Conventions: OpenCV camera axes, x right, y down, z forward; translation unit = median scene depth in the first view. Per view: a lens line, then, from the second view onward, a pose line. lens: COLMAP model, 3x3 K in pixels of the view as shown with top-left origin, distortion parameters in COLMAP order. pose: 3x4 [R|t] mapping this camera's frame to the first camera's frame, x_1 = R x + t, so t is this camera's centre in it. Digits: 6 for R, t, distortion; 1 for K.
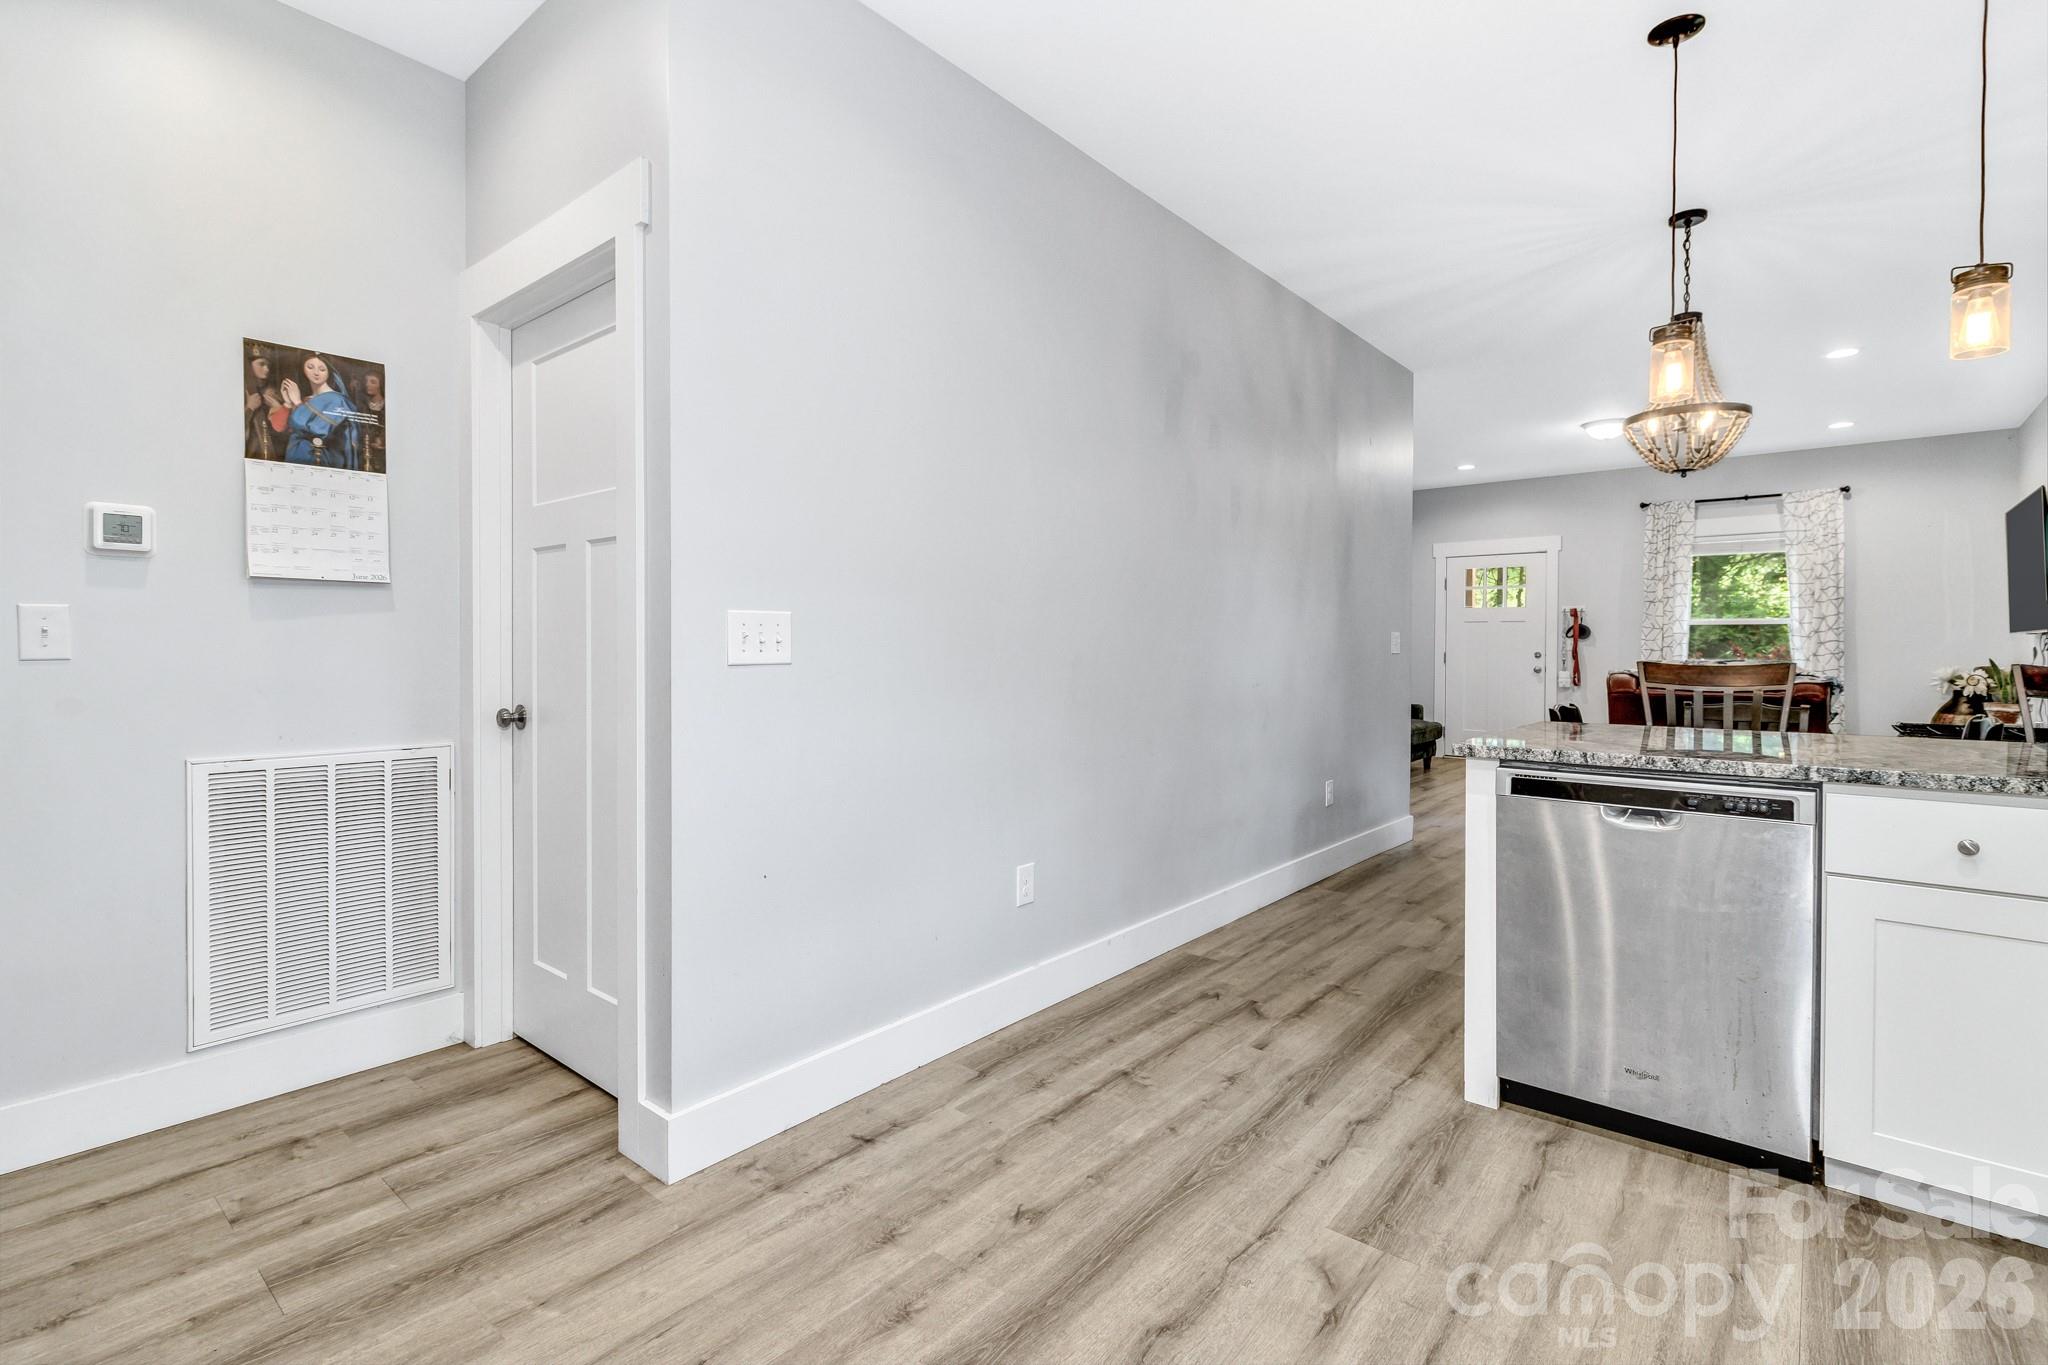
lens RADIAL K [[944.0, 0, 1029.4], [0, 944.0, 659.1], [0, 0, 1]] dist [0.001525, -0.000024]
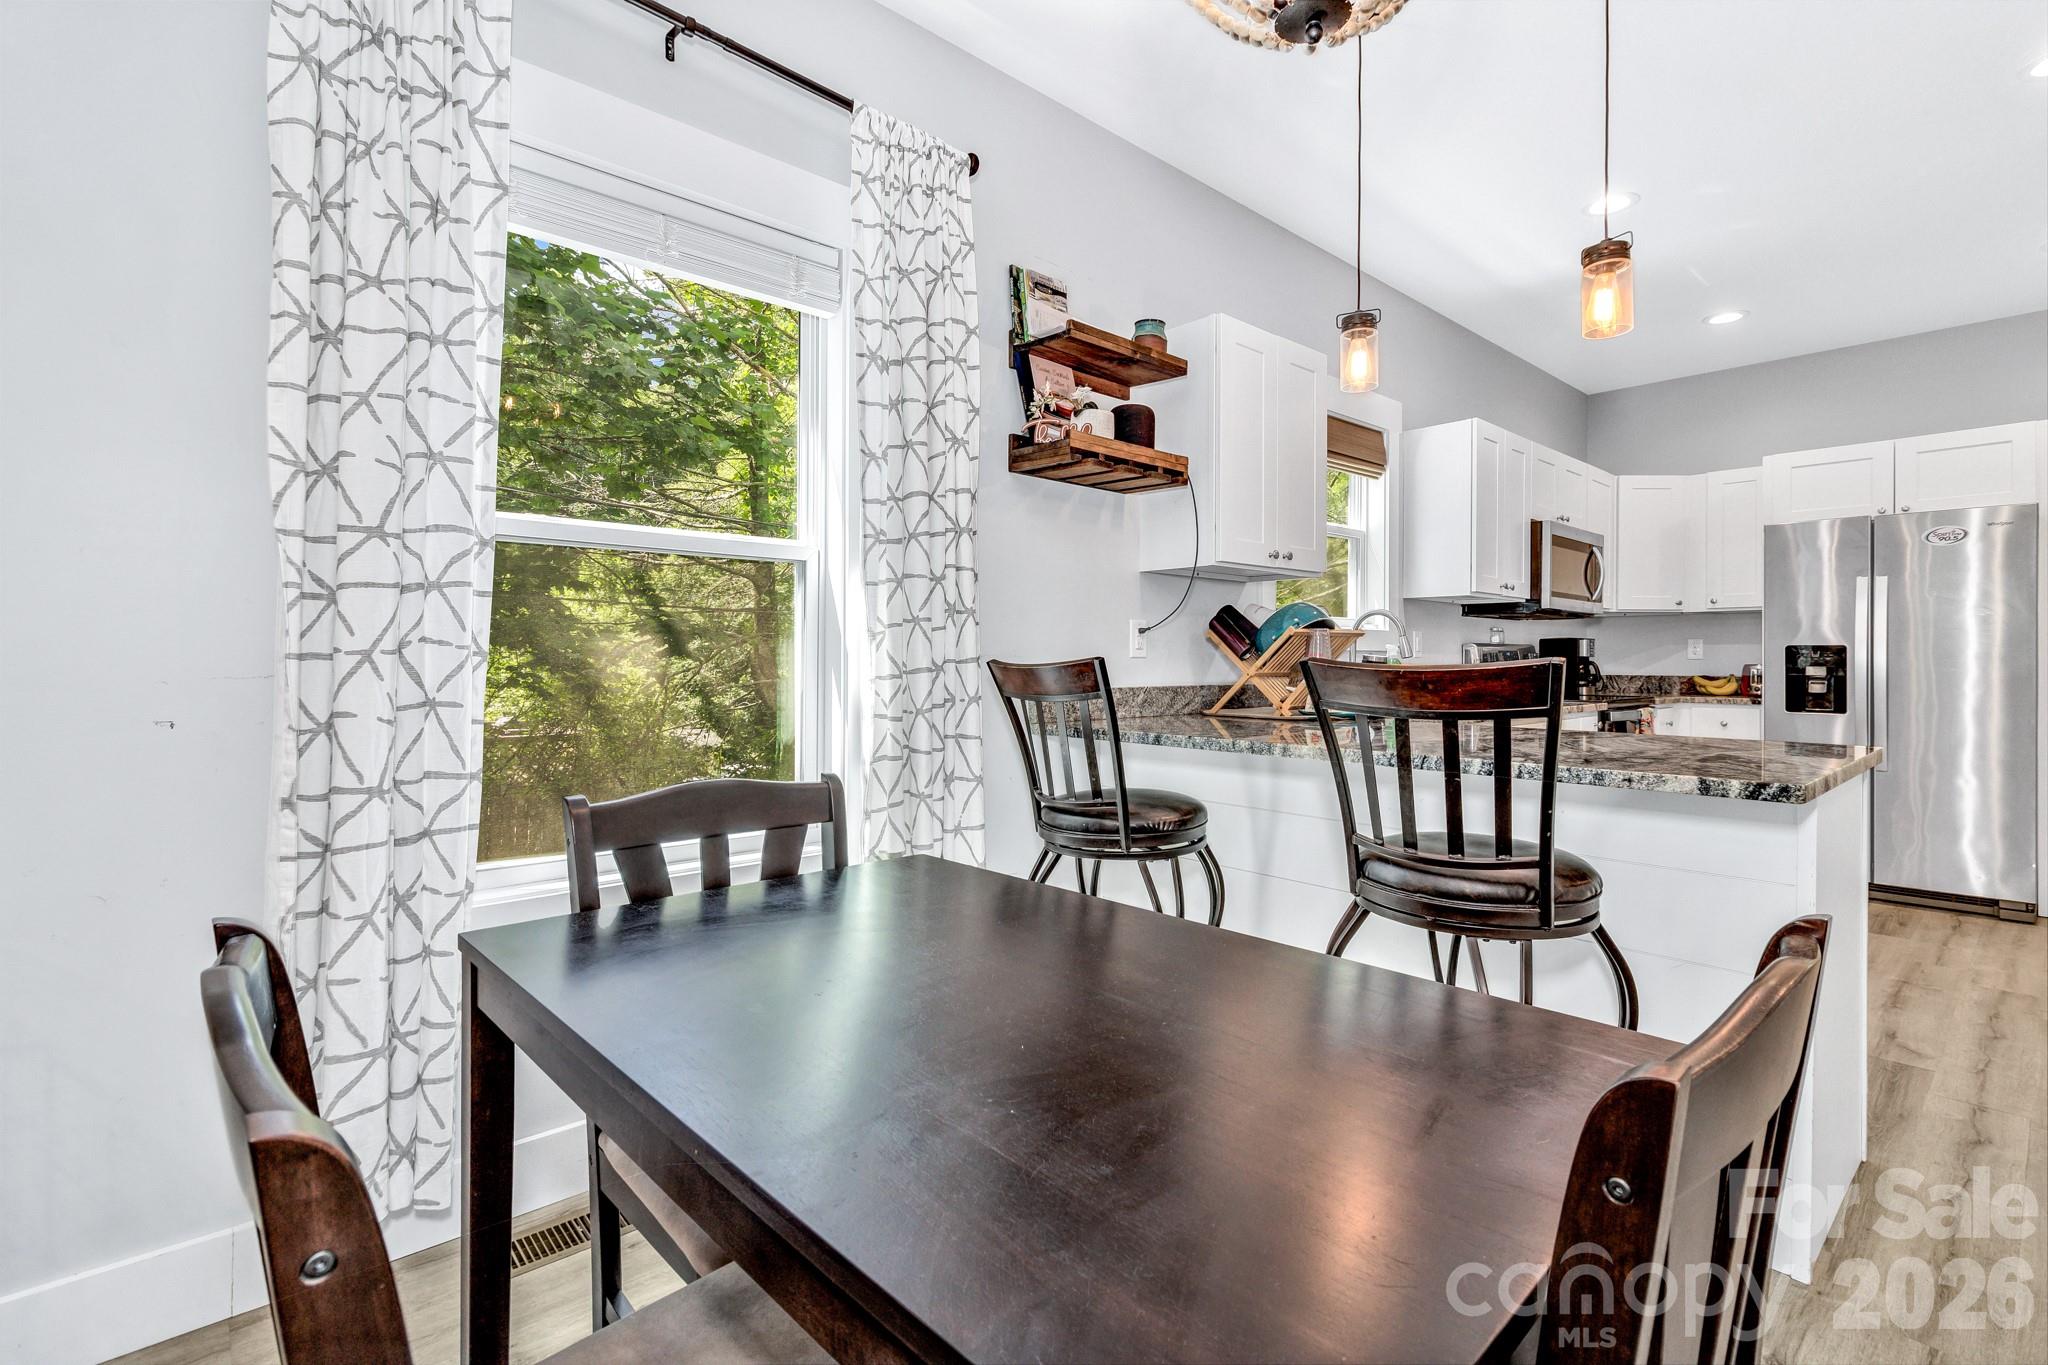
lens RADIAL K [[944.0, 0, 1029.4], [0, 944.0, 659.1], [0, 0, 1]] dist [0.001525, -0.000024]
pose [[-0.990850, -0.004047, 0.134909, 0.861297], [-0.002620, 0.999939, 0.010758, -0.000578], [-0.134945, 0.010306, -0.990800, 1.523587]]
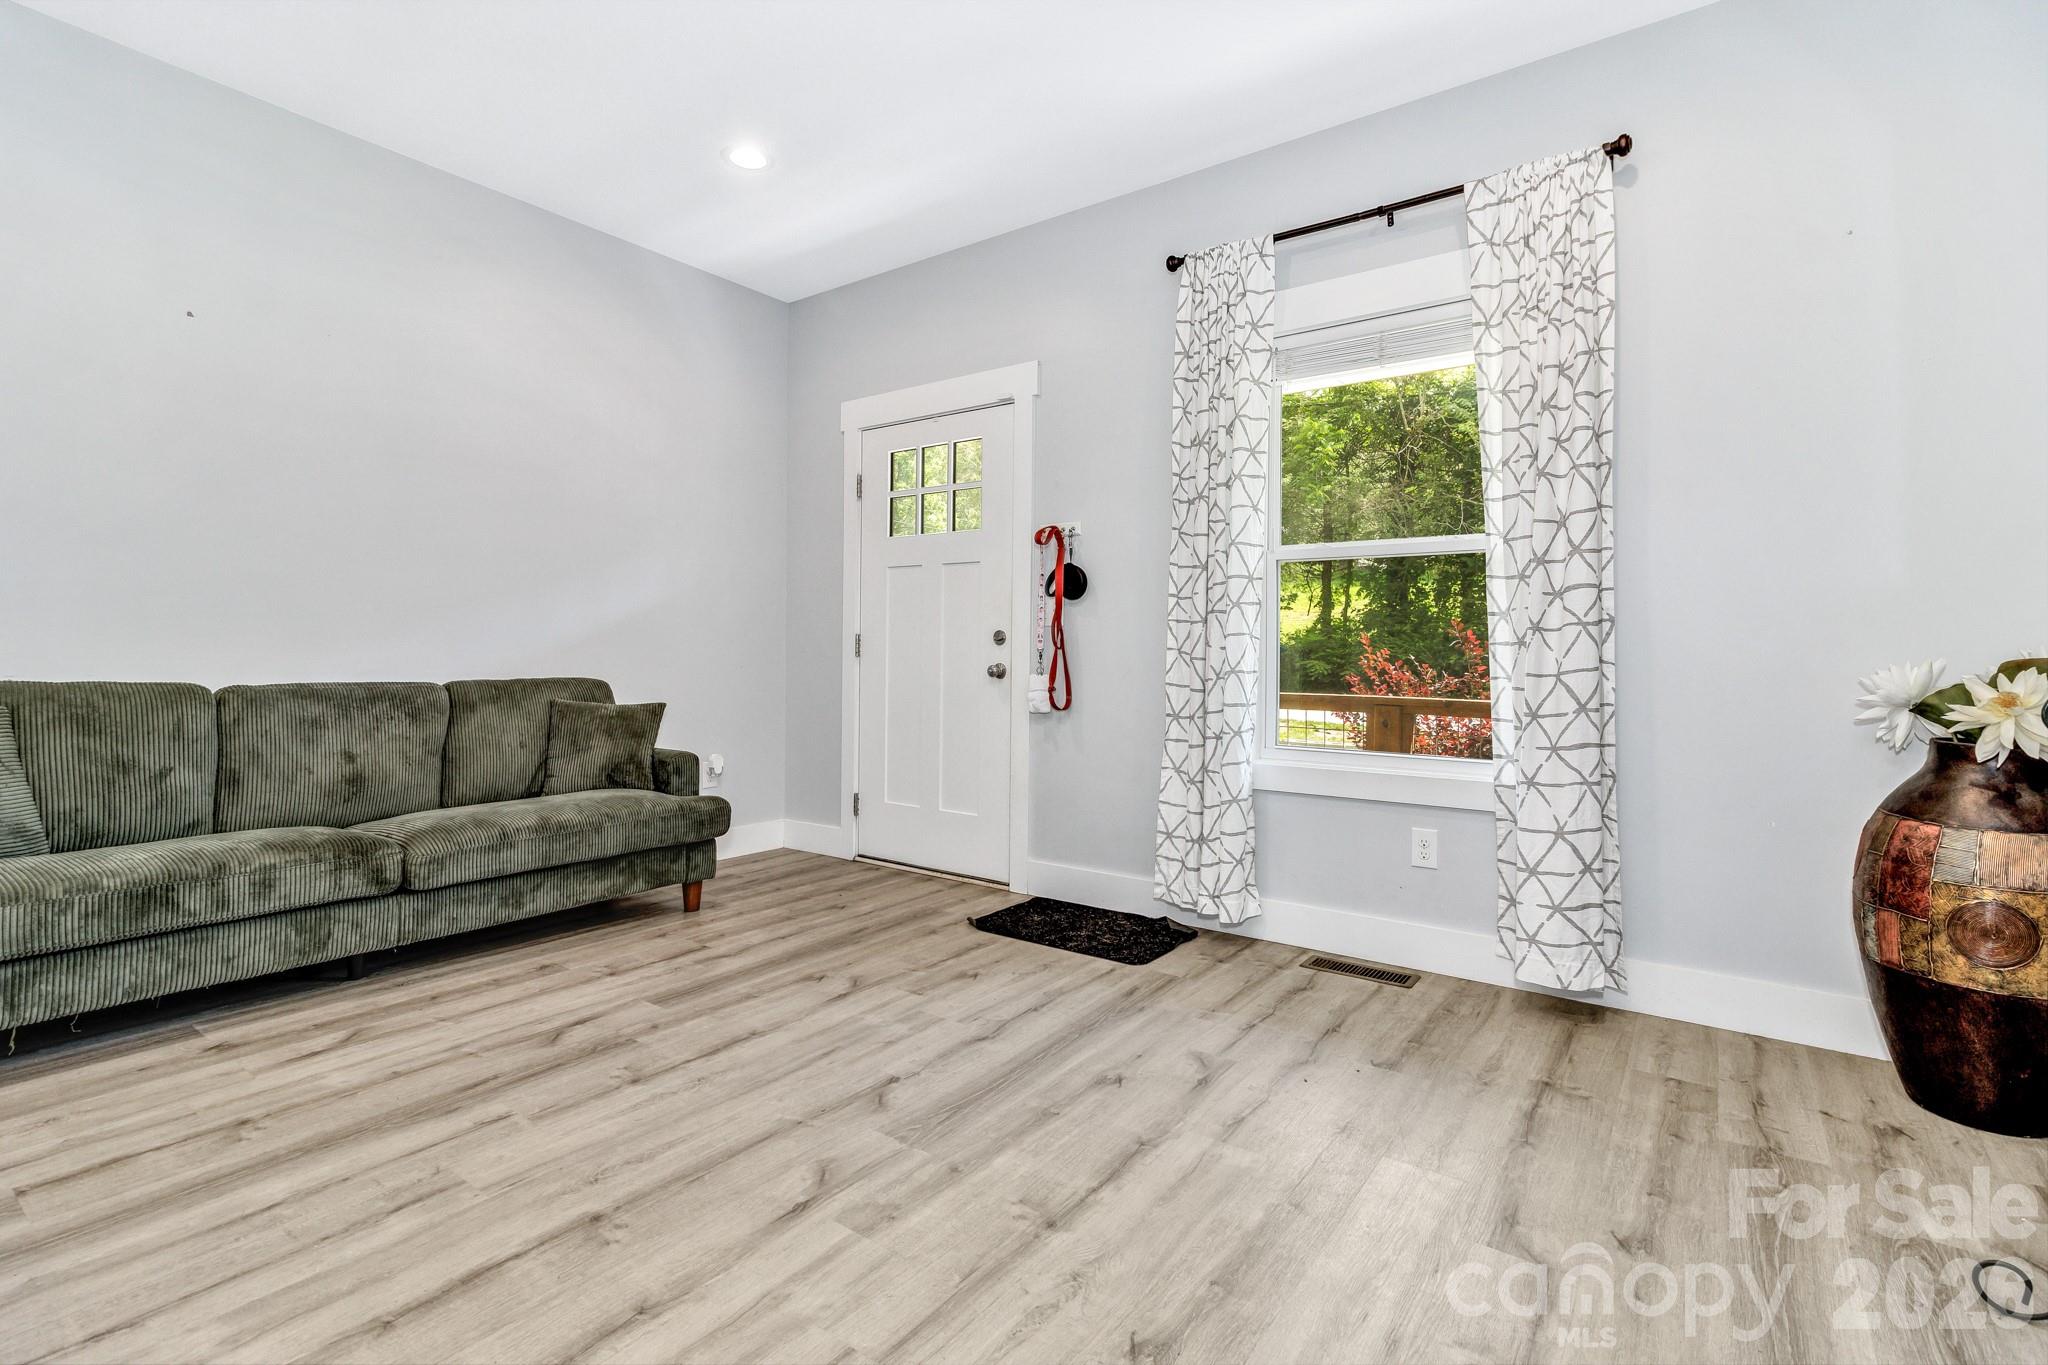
lens RADIAL K [[944.0, 0, 1029.4], [0, 944.0, 659.1], [0, 0, 1]] dist [0.001525, -0.000024]
pose [[0.997500, 0.008234, 0.070183, 1.538960], [-0.007562, 0.999923, -0.009837, 0.029883], [-0.070258, 0.009282, 0.997486, 1.653537]]
